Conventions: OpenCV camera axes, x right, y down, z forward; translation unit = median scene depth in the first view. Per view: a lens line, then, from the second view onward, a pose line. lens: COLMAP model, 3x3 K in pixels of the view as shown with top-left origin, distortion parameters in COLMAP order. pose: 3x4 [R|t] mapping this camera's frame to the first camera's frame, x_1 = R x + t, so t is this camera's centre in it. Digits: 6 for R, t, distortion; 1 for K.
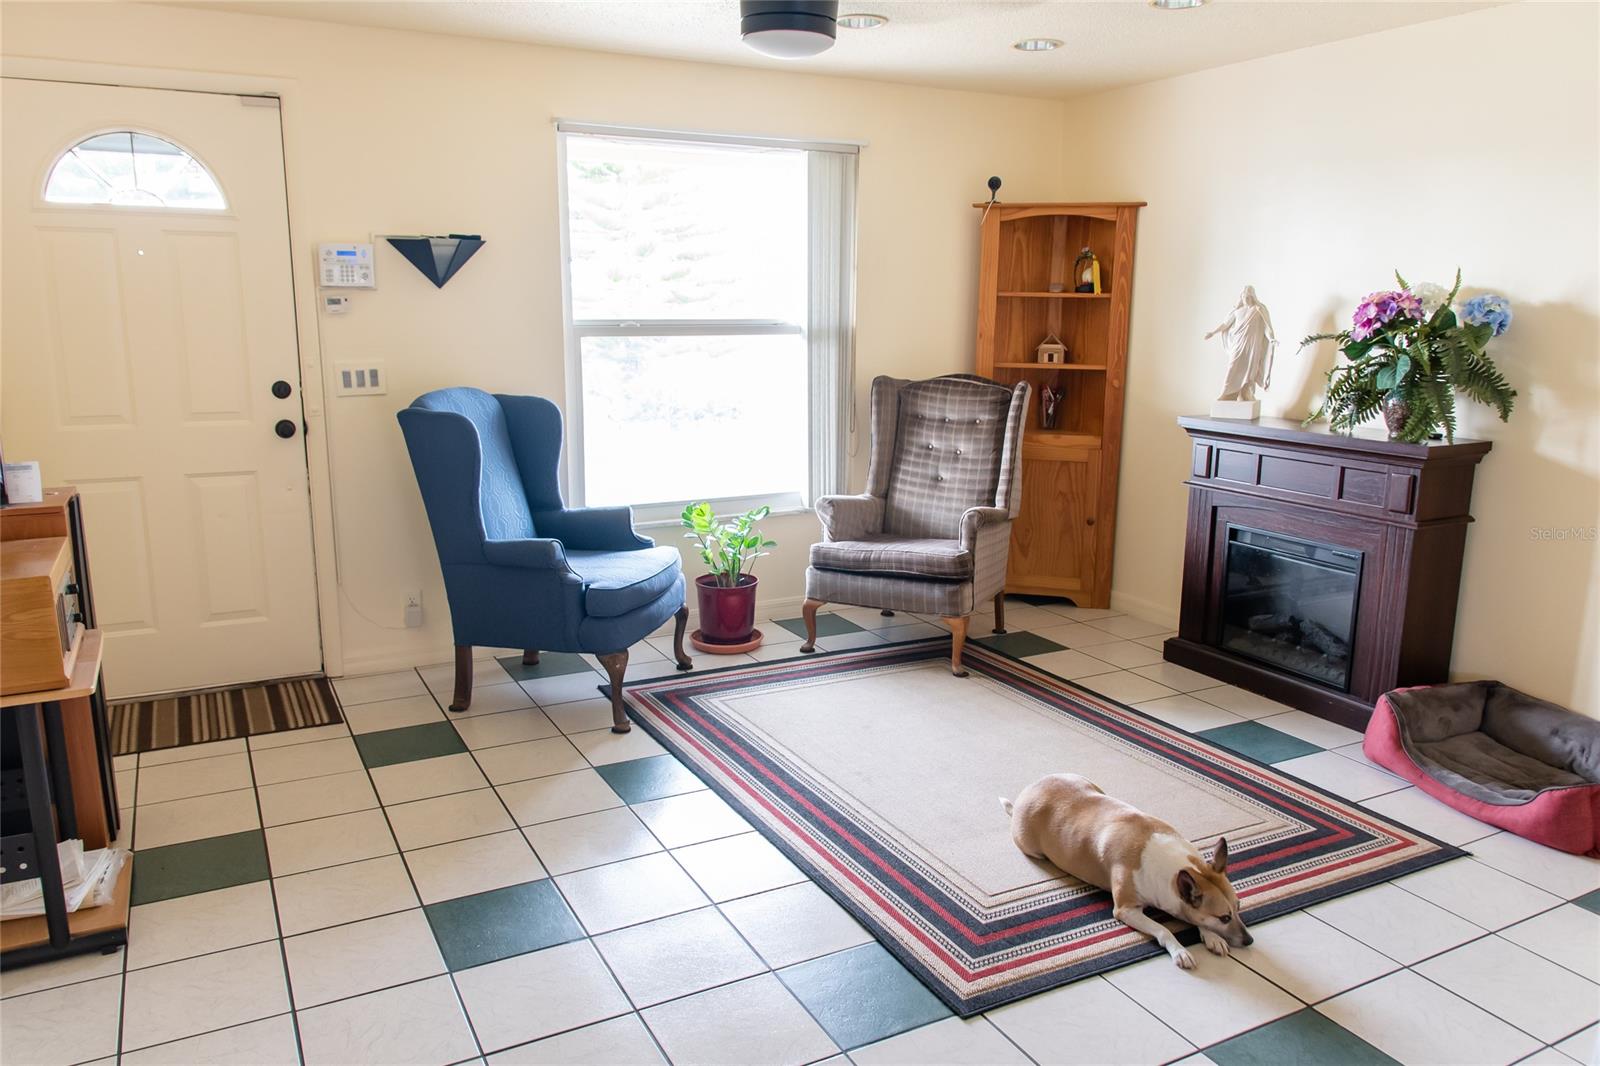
lens RADIAL K [[1153.2, 0, 790.7], [0, 1153.2, 542.4], [0, 0, 1]] dist [0.003549, -0.005038]
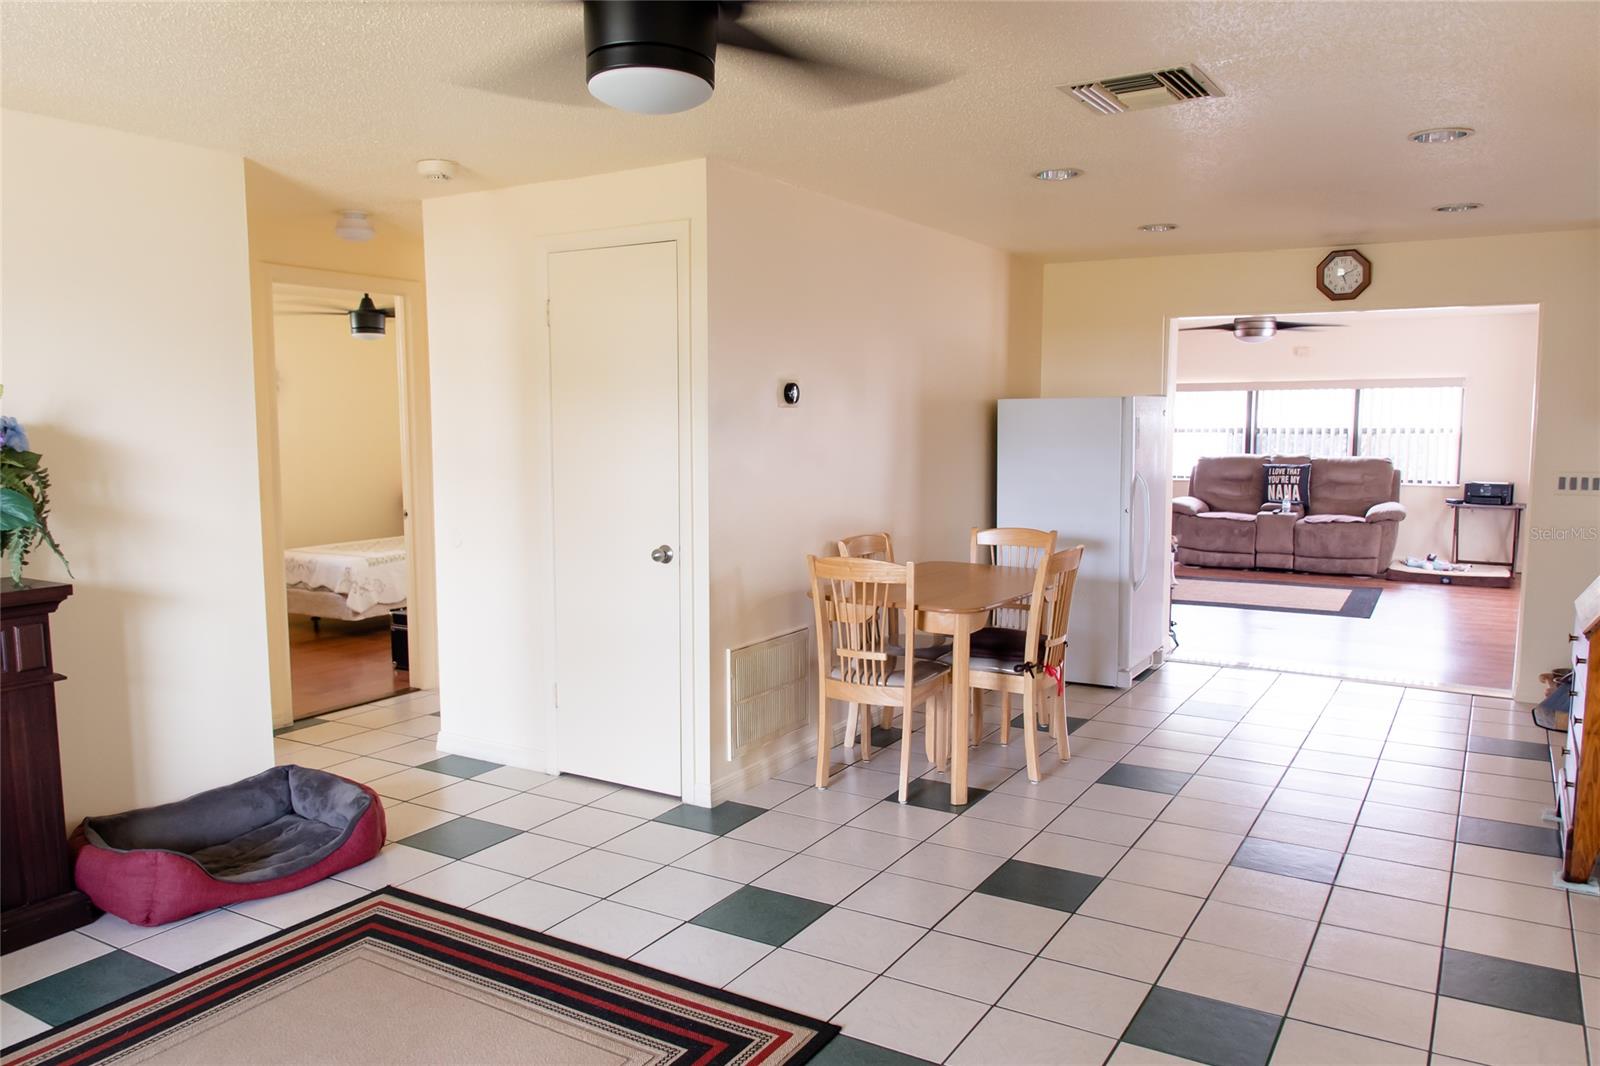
lens RADIAL K [[1171.1, 0, 800.0], [0, 1171.1, 533.0], [0, 0, 1]] dist [0.011473, -0.000843]
pose [[-0.517812, -0.089405, 0.850810, -0.389072], [0.179581, 0.961006, 0.210279, -0.159533], [-0.836434, 0.261675, -0.481565, 0.721781]]
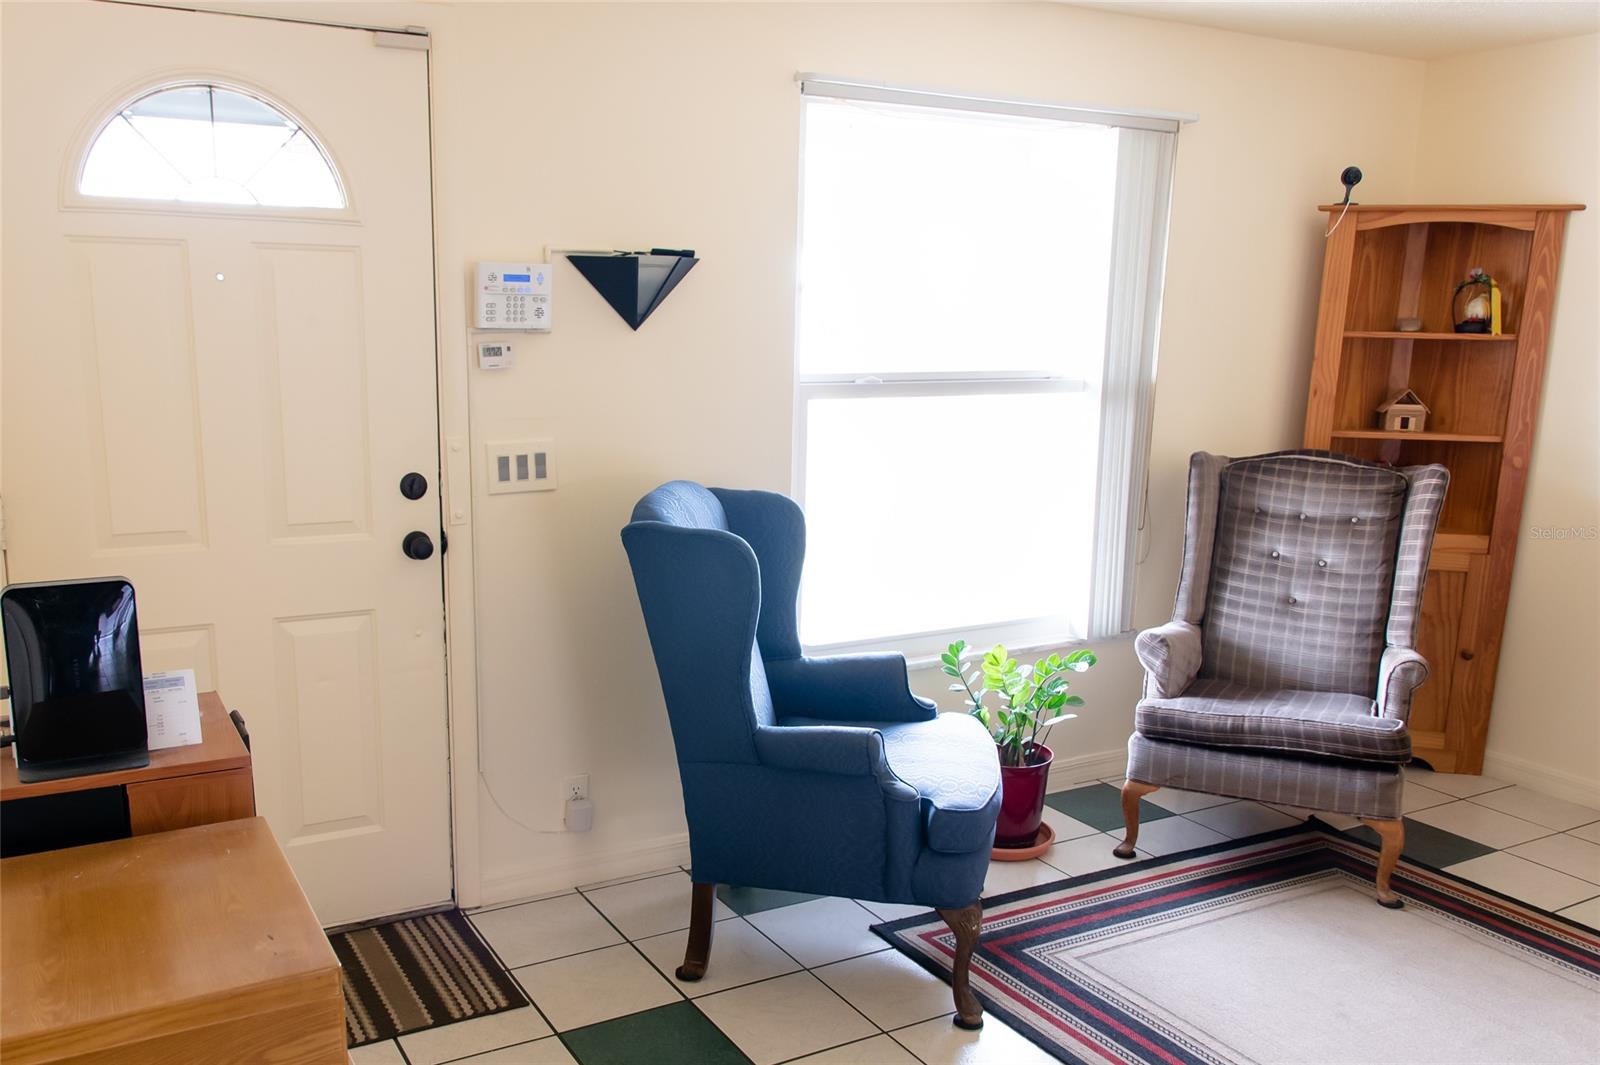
lens RADIAL K [[1296.2, 0, 695.6], [0, 1296.2, 610.3], [0, 0, 1]] dist [0.008524, -0.015972]
pose [[0.999993, 0.002201, 0.002899, -0.246455], [-0.002245, 0.999884, 0.015041, -0.063812], [-0.002865, -0.015047, 0.999883, 0.227275]]
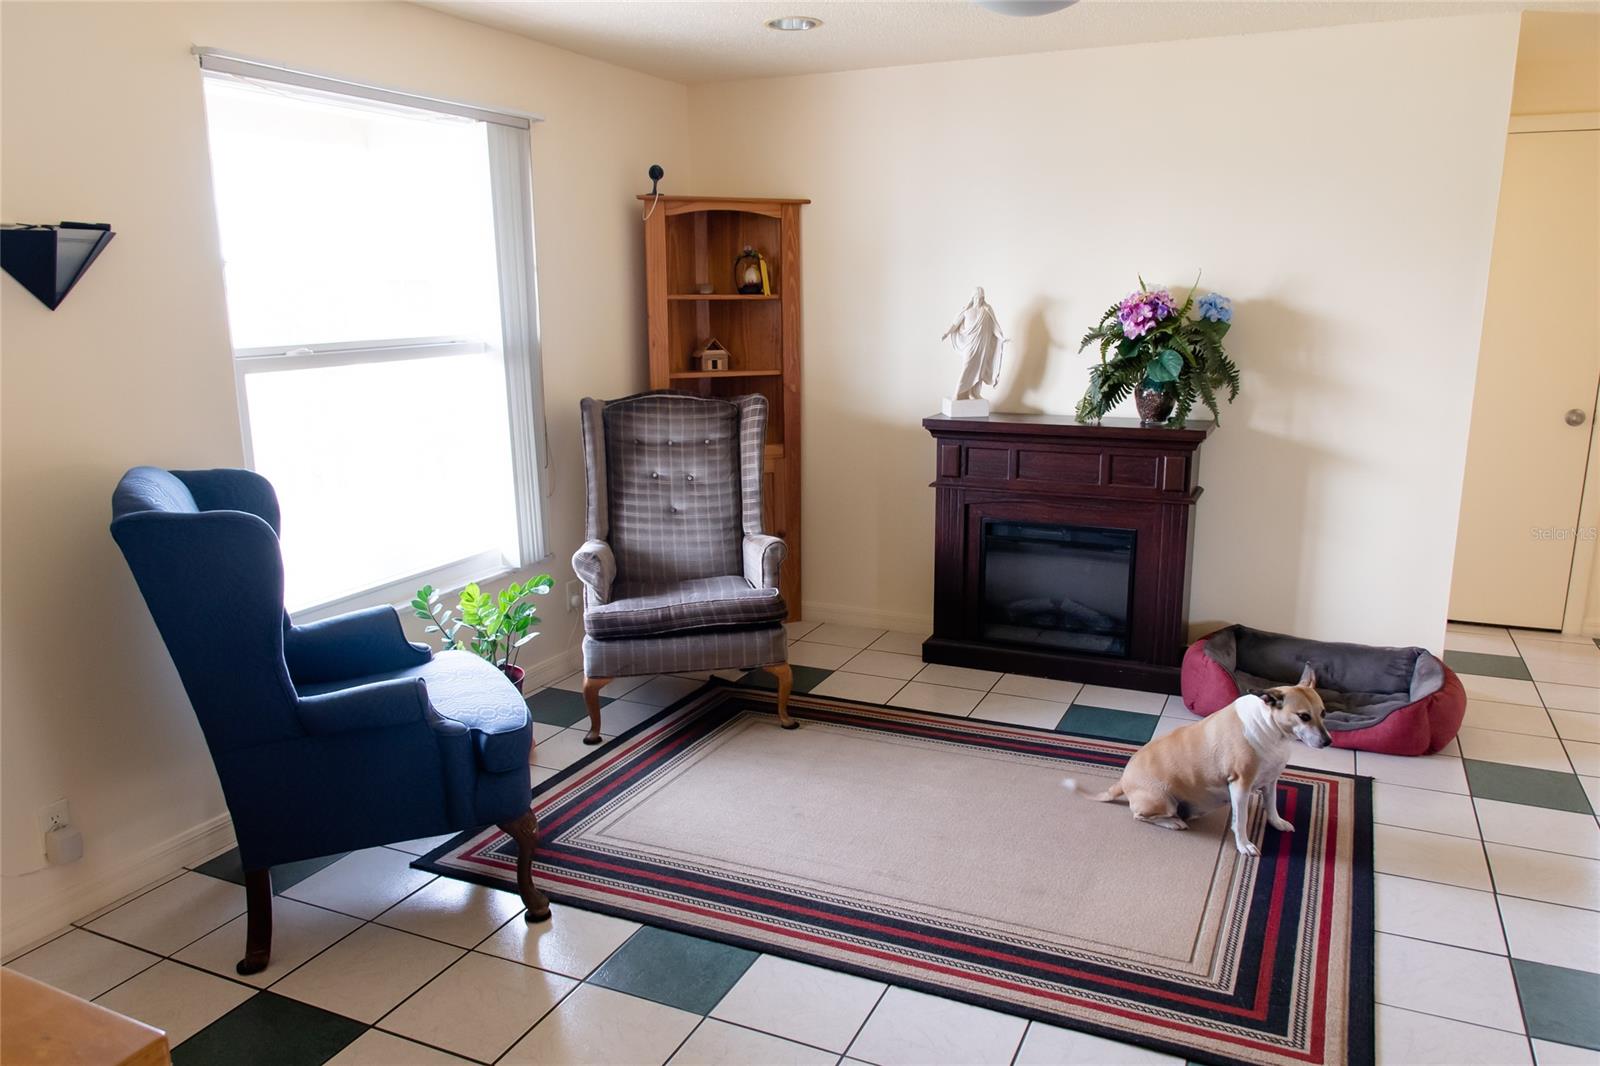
lens RADIAL K [[1159.3, 0, 791.4], [0, 1159.3, 544.2], [0, 0, 1]] dist [0.002341, -0.009194]
pose [[0.792841, -0.145353, 0.591841, -0.341034], [0.139053, 0.988670, 0.056534, -0.070842], [-0.593353, 0.037475, 0.804070, 0.253997]]
